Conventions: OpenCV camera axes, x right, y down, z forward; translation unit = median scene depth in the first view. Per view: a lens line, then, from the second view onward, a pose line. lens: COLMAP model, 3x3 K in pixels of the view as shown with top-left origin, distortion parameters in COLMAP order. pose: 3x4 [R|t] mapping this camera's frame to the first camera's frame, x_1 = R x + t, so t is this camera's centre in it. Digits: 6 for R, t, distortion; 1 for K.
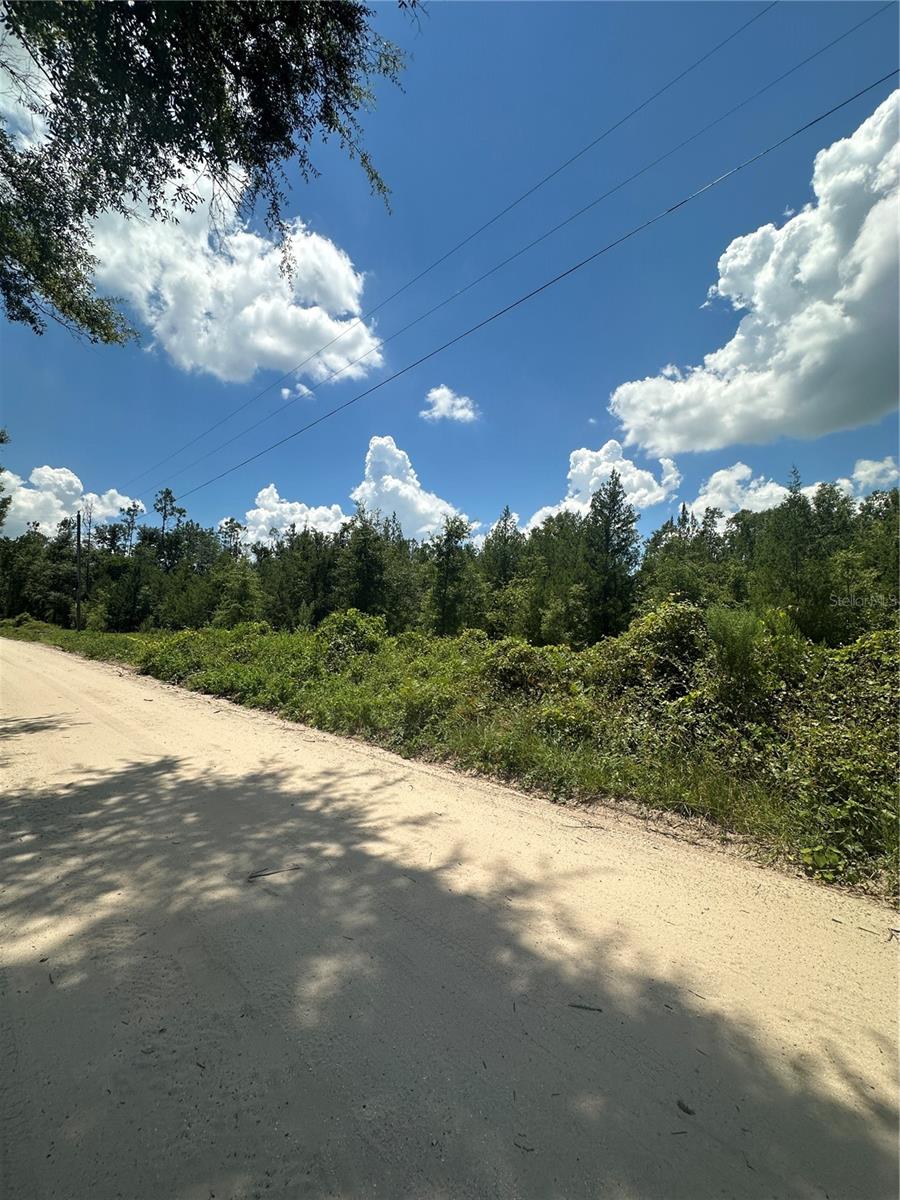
lens RADIAL K [[482.5, 0, 446.4], [0, 482.5, 605.5], [0, 0, 1]] dist [-0.009933, 0.002923]
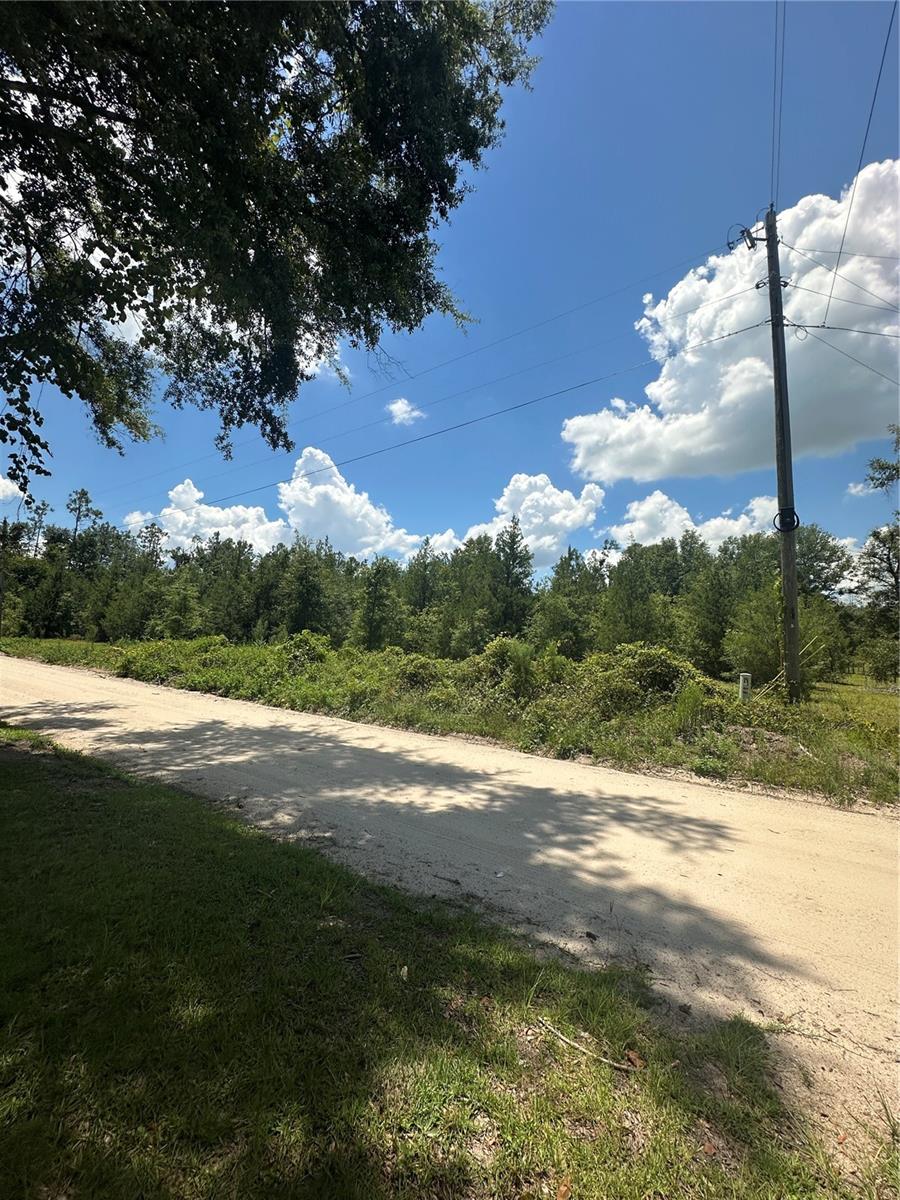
lens RADIAL K [[482.5, 0, 448.3], [0, 482.5, 596.9], [0, 0, 1]] dist [-0.009933, 0.002923]
pose [[0.986305, 0.037986, 0.160497, -0.020425], [-0.031034, 0.998477, -0.045604, -0.040799], [-0.161985, 0.039999, 0.985982, -0.468382]]
